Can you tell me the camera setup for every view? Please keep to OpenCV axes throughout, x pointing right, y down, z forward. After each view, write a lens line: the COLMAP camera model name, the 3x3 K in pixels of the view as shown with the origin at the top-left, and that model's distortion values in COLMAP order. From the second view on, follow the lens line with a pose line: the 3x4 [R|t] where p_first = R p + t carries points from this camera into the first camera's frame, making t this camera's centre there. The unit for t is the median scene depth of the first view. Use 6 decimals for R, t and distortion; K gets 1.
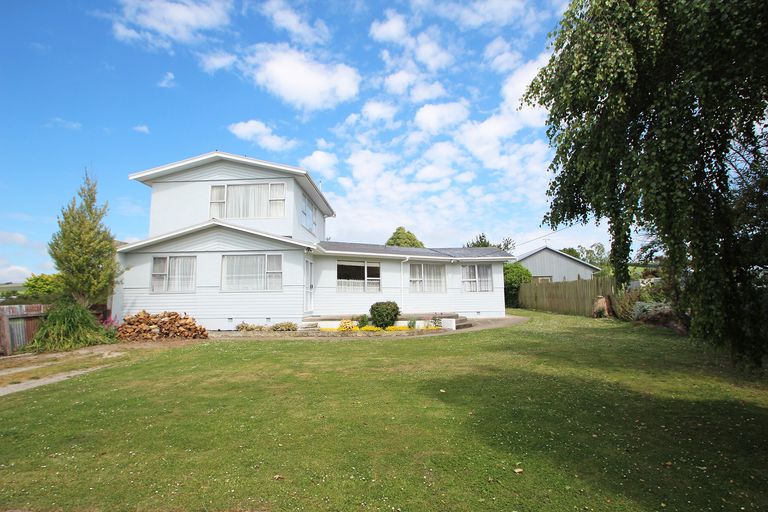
lens RADIAL K [[385.7, 0, 383.1], [0, 385.7, 259.2], [0, 0, 1]] dist [-0.007264, -0.002664]
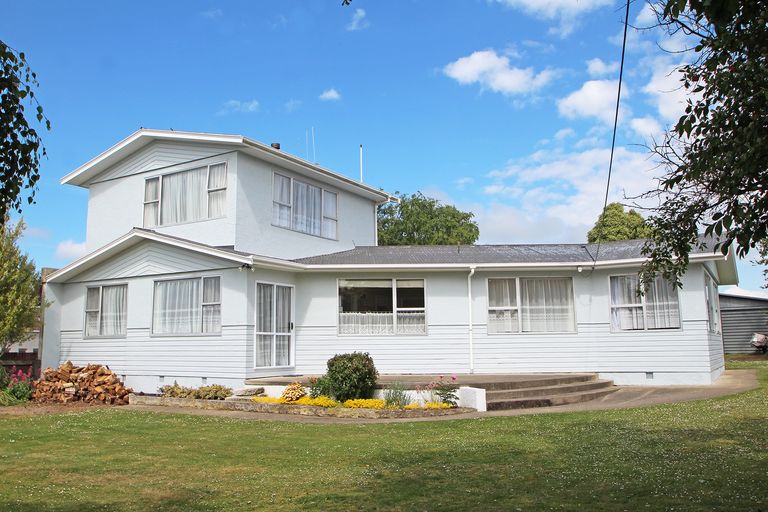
lens RADIAL K [[653.3, 0, 383.9], [0, 653.3, 250.8], [0, 0, 1]] dist [-0.051348, 0.000420]
pose [[0.882622, -0.064441, -0.465645, 0.465002], [0.050627, 0.997829, -0.042128, 0.005128], [0.467349, 0.013609, 0.883968, 0.188425]]
